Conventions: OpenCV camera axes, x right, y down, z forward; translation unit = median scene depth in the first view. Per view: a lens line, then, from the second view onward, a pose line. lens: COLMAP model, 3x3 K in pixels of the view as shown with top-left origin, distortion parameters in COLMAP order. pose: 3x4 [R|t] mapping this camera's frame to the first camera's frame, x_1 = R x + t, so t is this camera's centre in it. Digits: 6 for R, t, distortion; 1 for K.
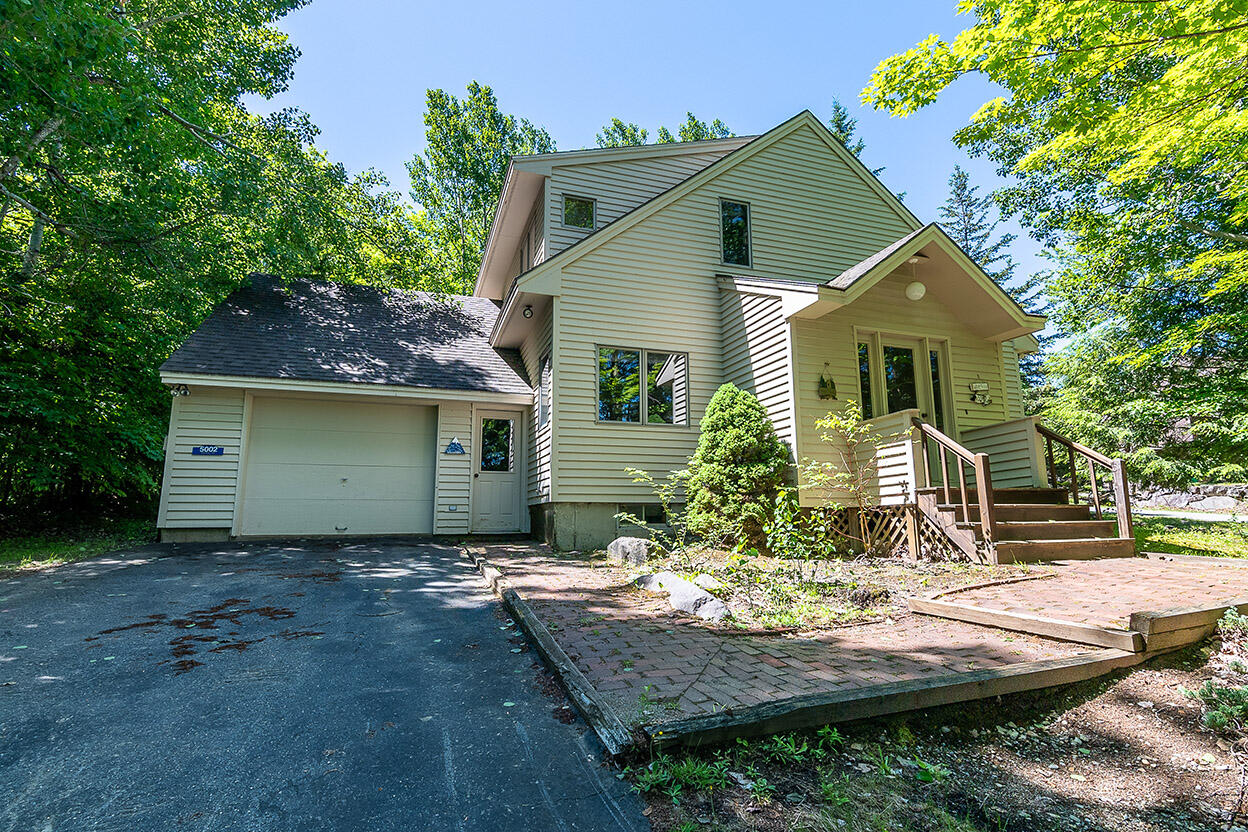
lens RADIAL K [[606.7, 0, 621.8], [0, 606.7, 418.4], [0, 0, 1]] dist [0.001339, 0.000996]
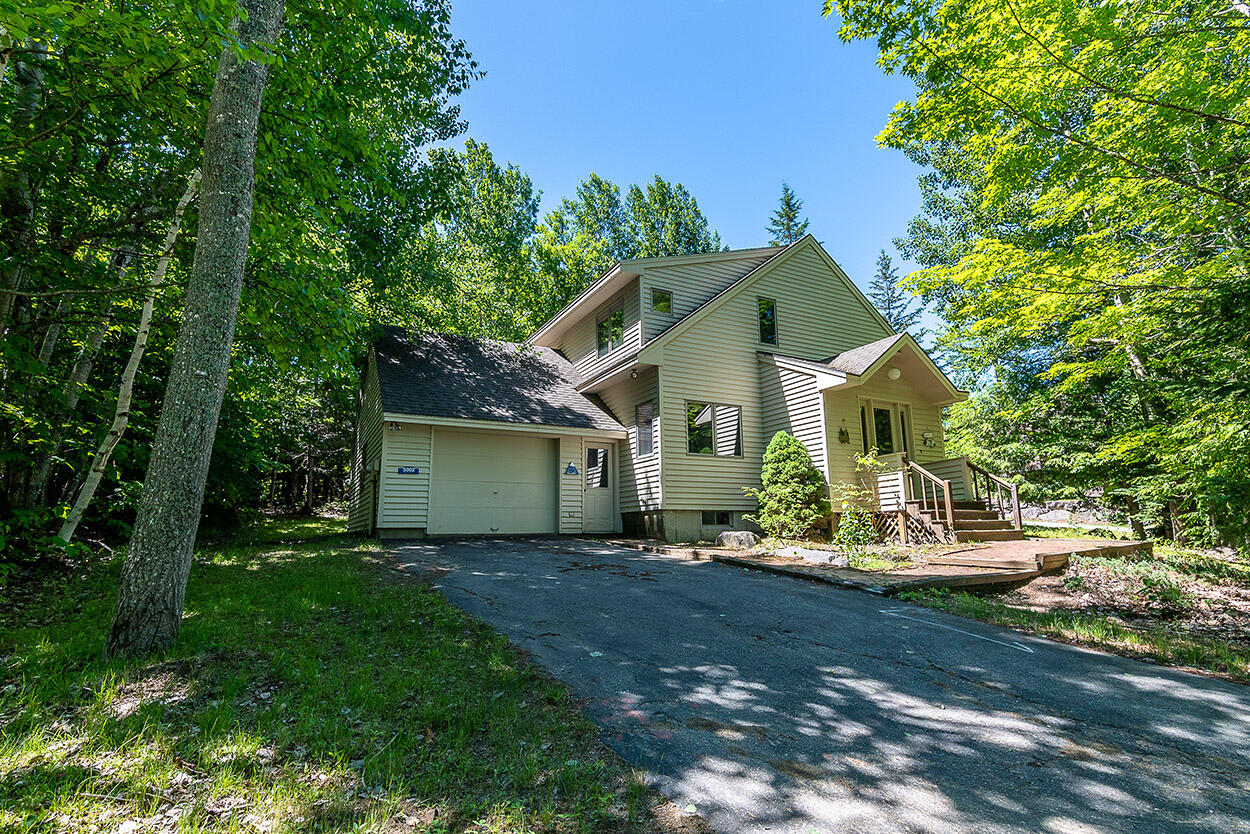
lens RADIAL K [[607.7, 0, 620.2], [0, 607.7, 424.5], [0, 0, 1]] dist [0.000980, 0.000386]
pose [[0.987759, 0.024256, 0.154089, -0.436145], [-0.021924, 0.999618, -0.016815, -0.037800], [-0.154438, 0.013231, 0.987914, -0.417592]]
